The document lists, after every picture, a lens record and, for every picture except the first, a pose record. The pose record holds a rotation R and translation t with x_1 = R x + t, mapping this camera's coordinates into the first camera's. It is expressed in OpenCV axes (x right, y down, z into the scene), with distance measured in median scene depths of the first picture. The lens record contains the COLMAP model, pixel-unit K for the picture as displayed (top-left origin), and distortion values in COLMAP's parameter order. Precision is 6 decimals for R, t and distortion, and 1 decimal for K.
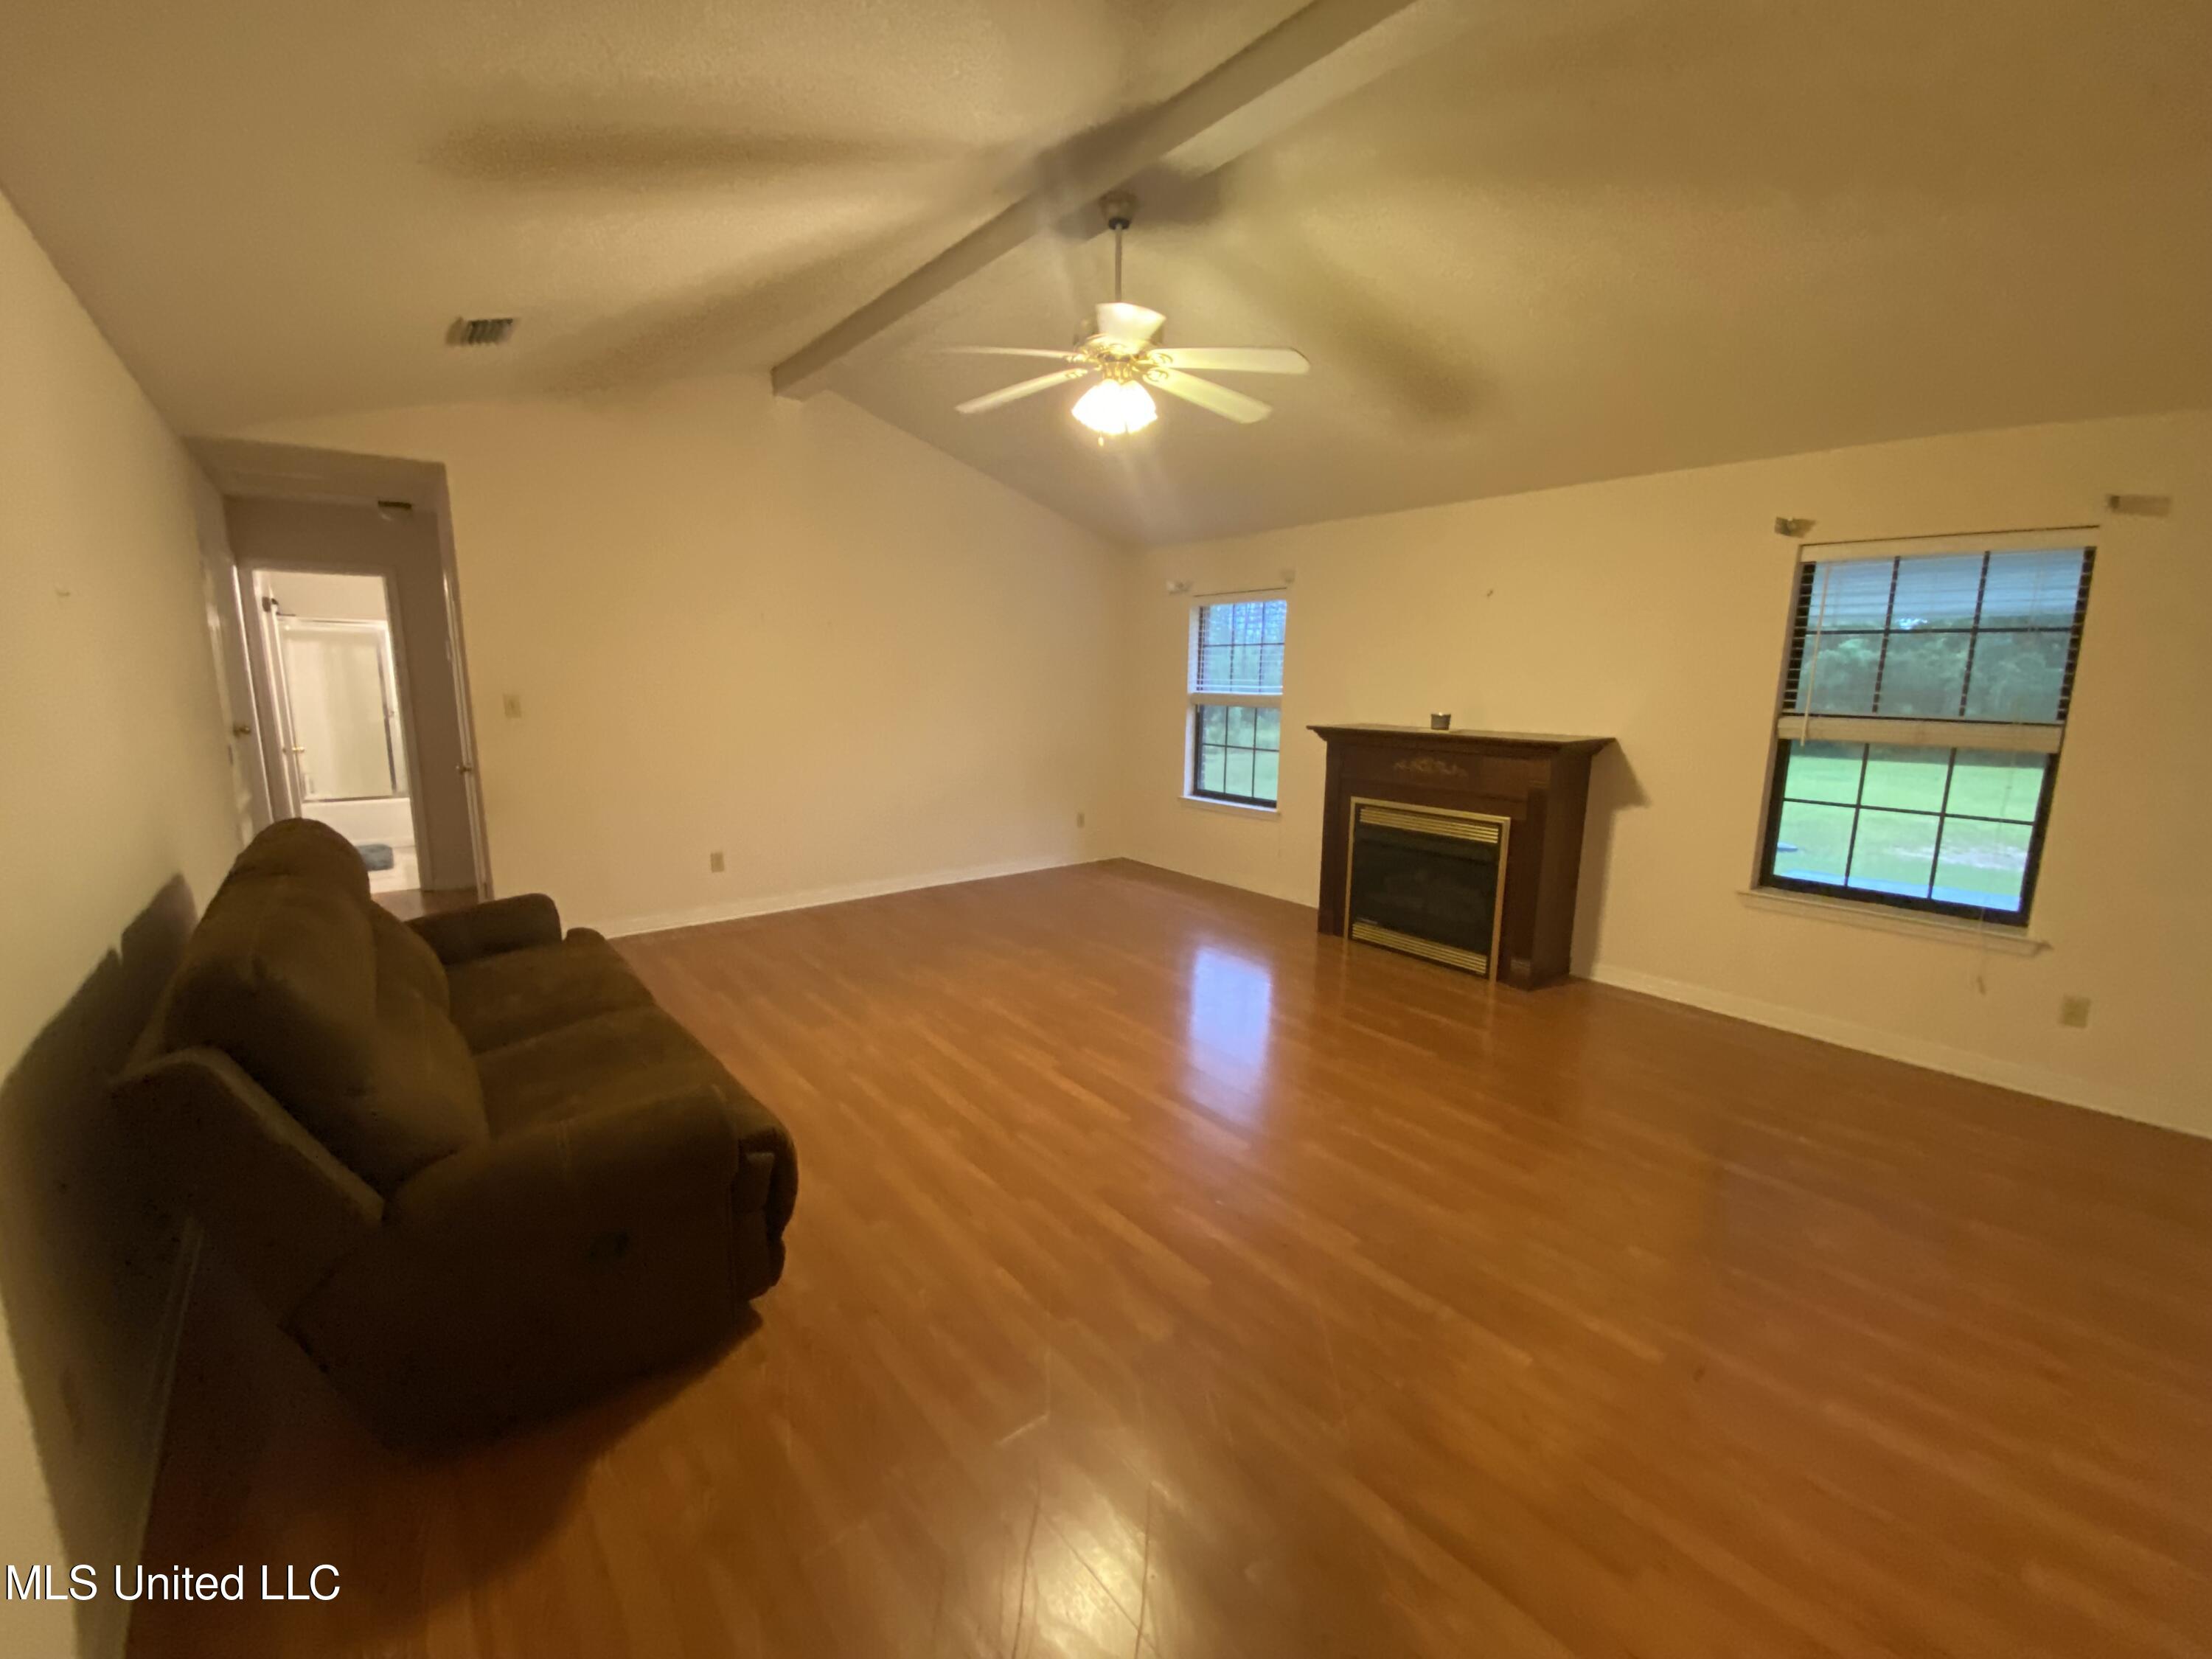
lens RADIAL K [[909.9, 0, 1102.4], [0, 909.9, 842.2], [0, 0, 1]] dist [-0.024448, -0.002922]
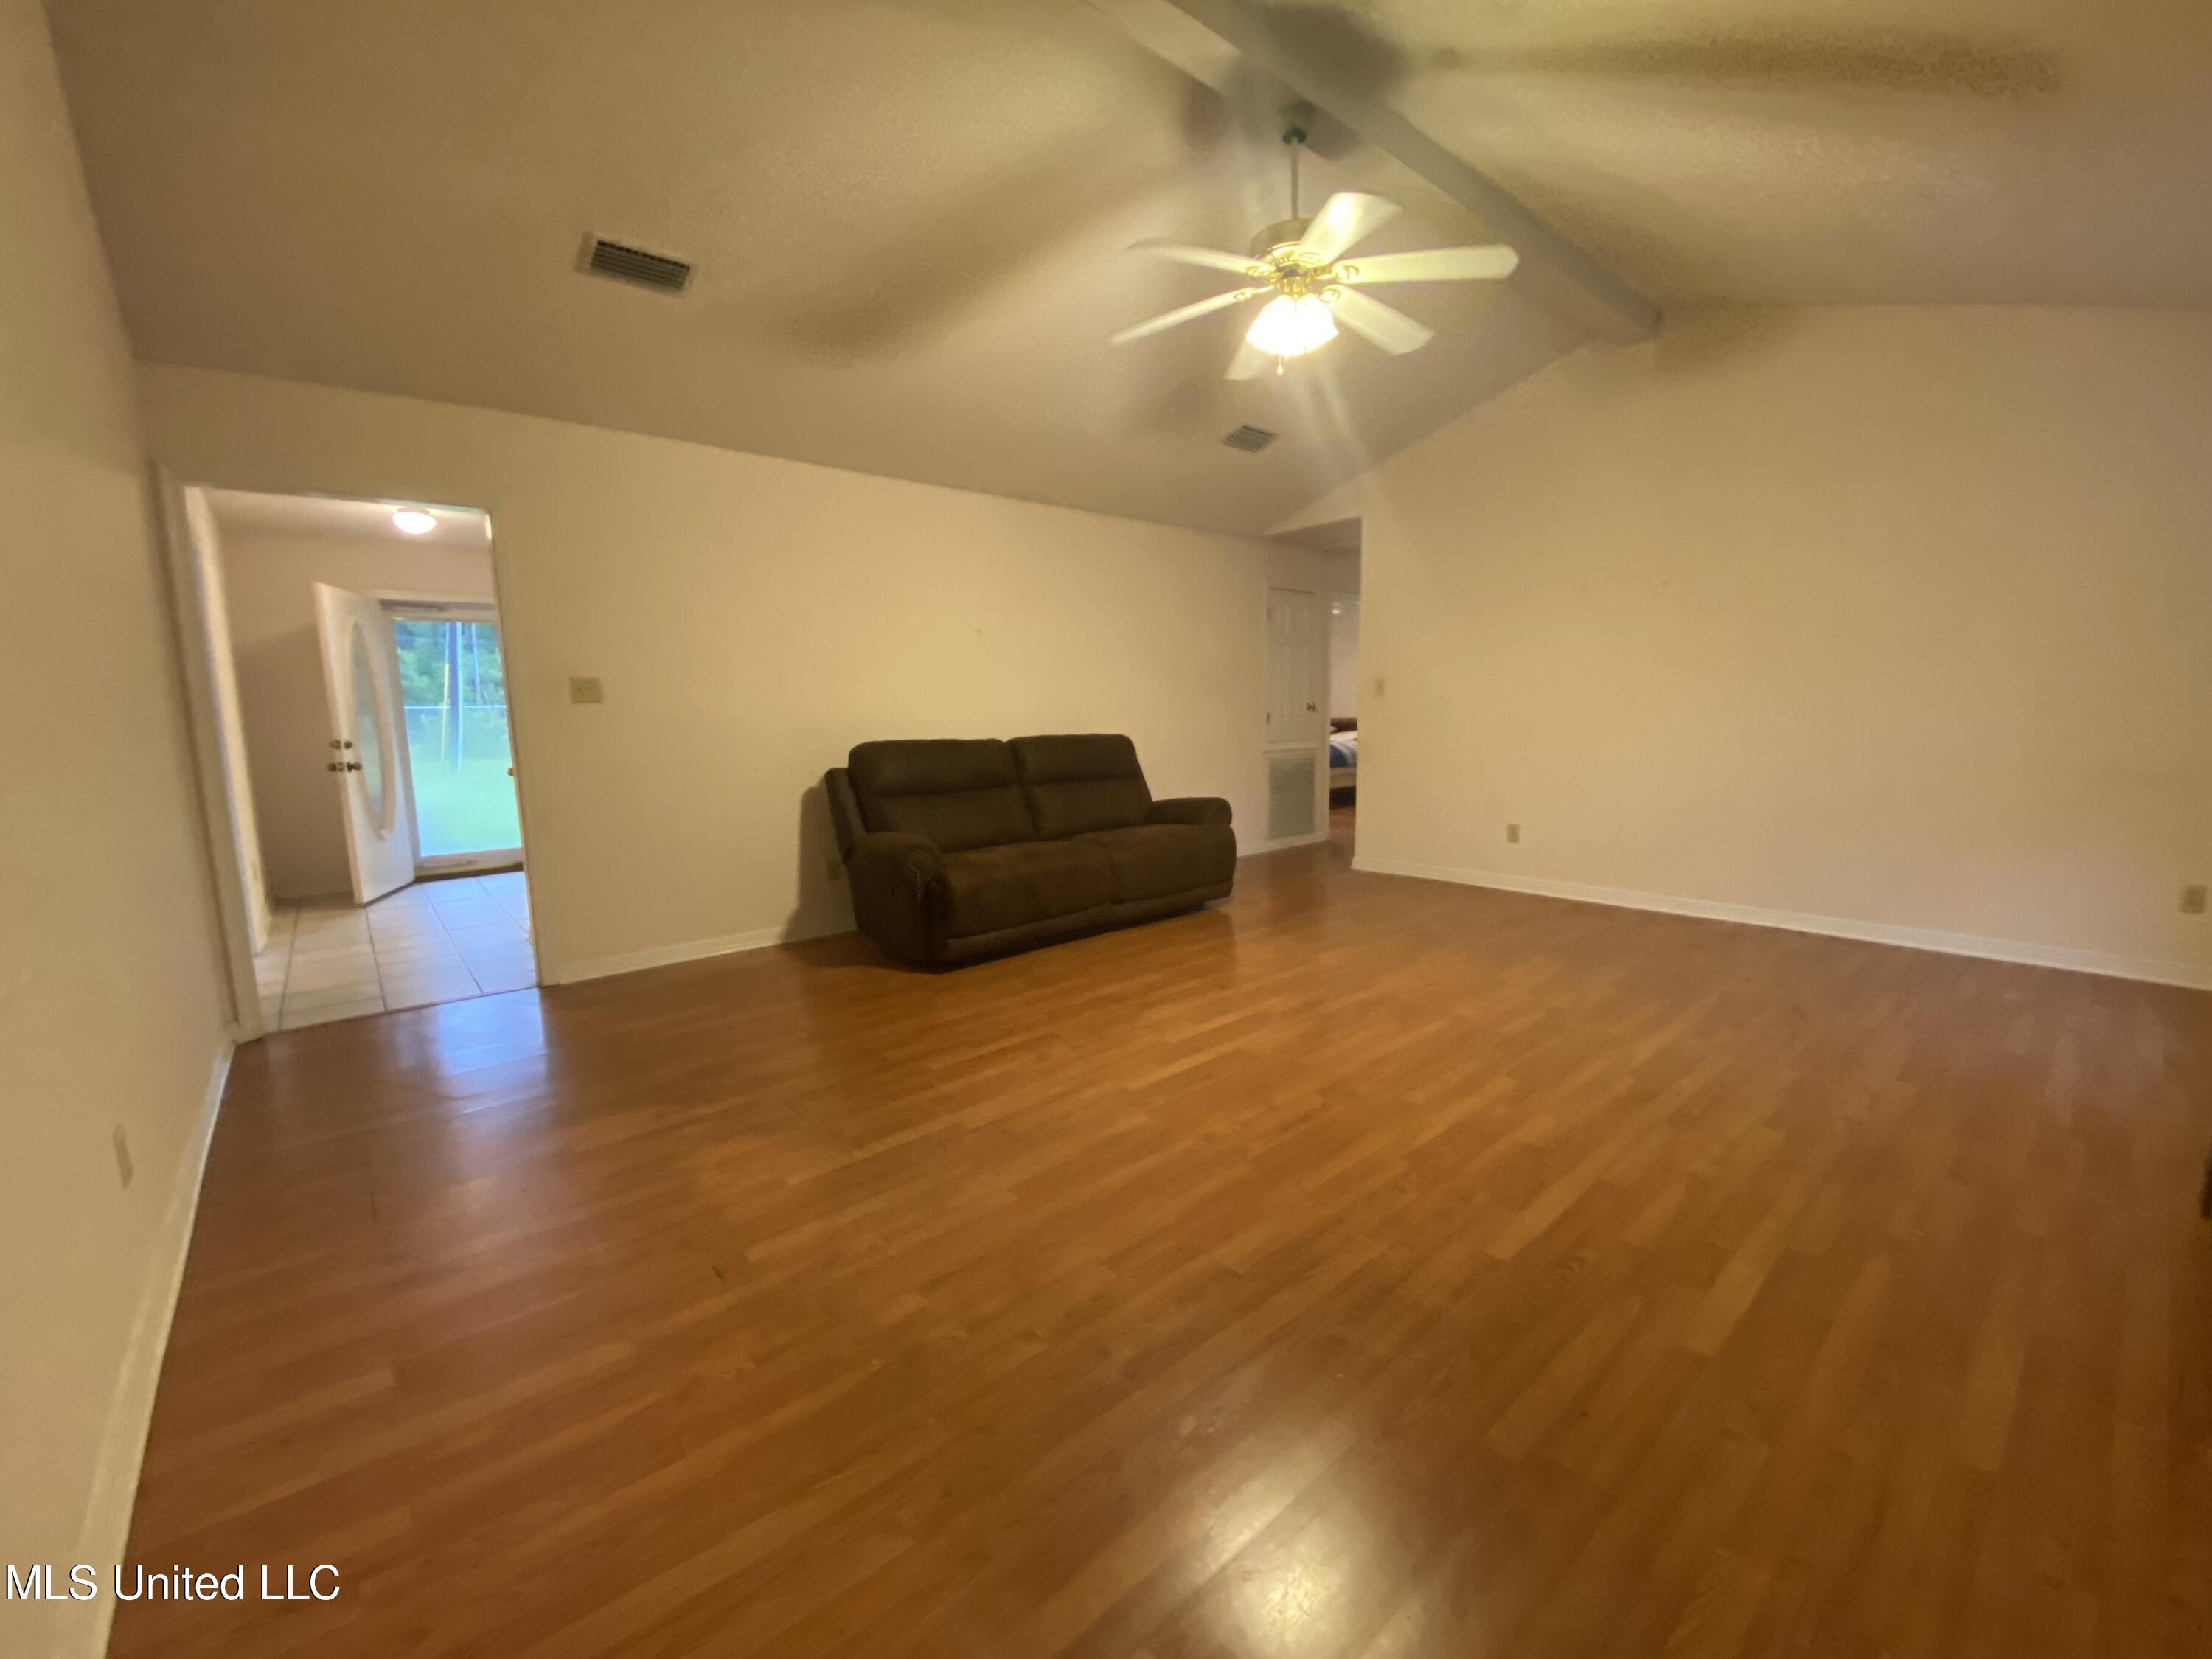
lens RADIAL K [[909.9, 0, 1119.8], [0, 909.9, 829.7], [0, 0, 1]] dist [-0.024448, -0.002922]
pose [[0.032534, 0.126933, -0.991378, 0.995738], [-0.173572, 0.977548, 0.119467, -0.047830], [0.984284, 0.168189, 0.053836, 0.805587]]
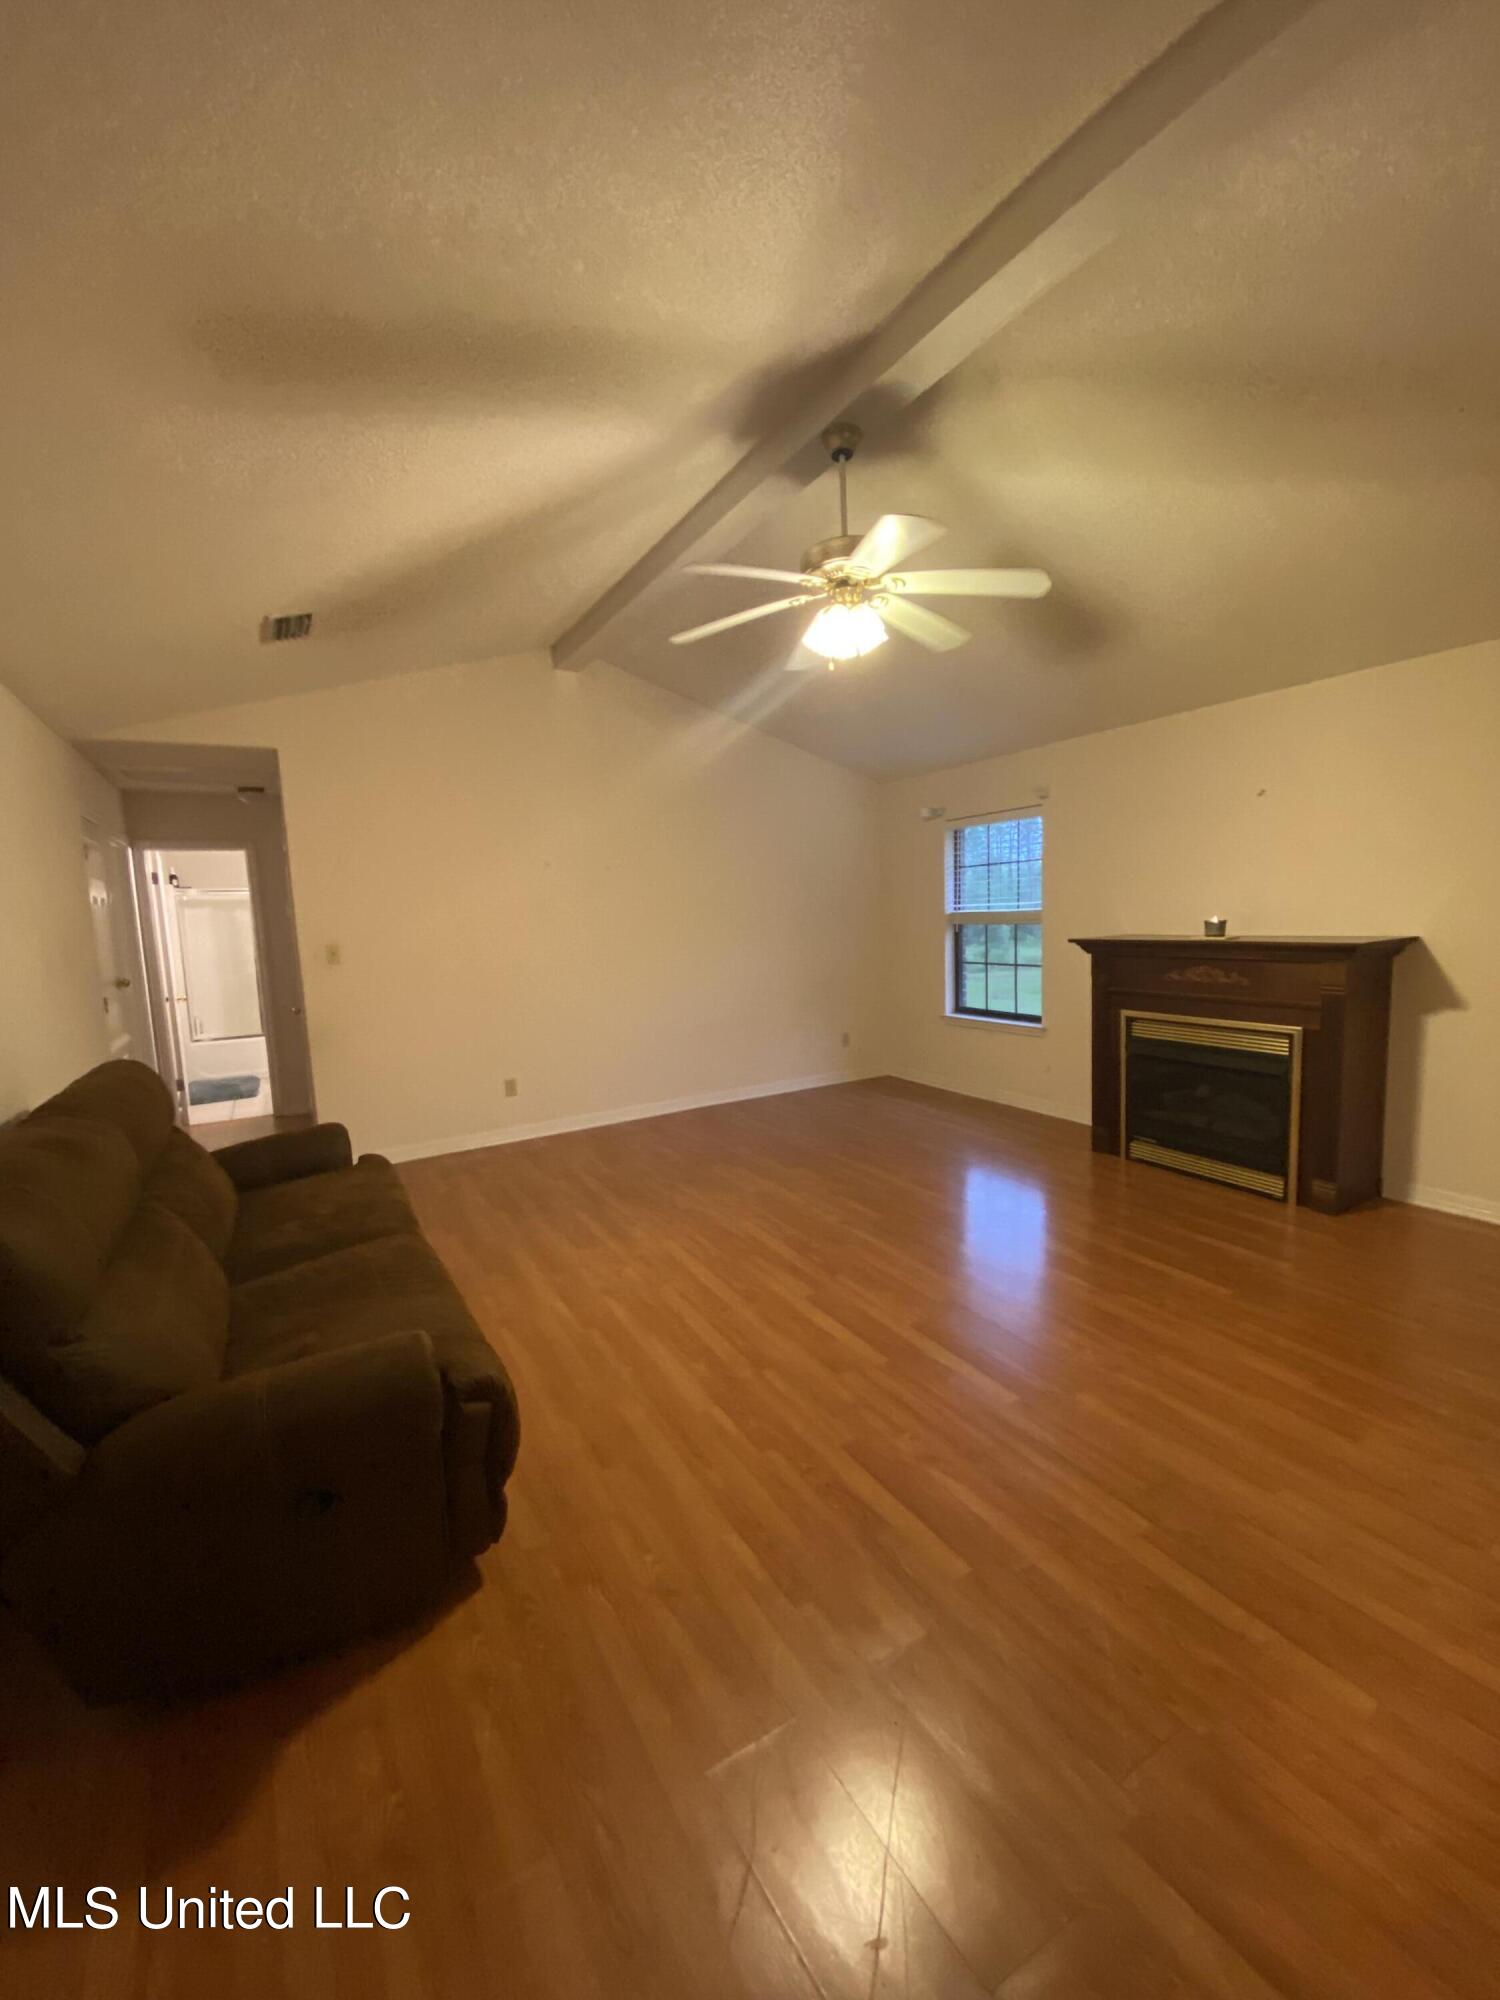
lens RADIAL K [[822.7, 0, 741.9], [0, 822.7, 1002.2], [0, 0, 1]] dist [-0.024448, -0.002922]
pose [[0.984704, -0.033655, -0.170954, 0.038886], [0.021894, 0.997291, -0.070223, -0.008959], [0.172854, 0.065406, 0.982773, 0.106481]]
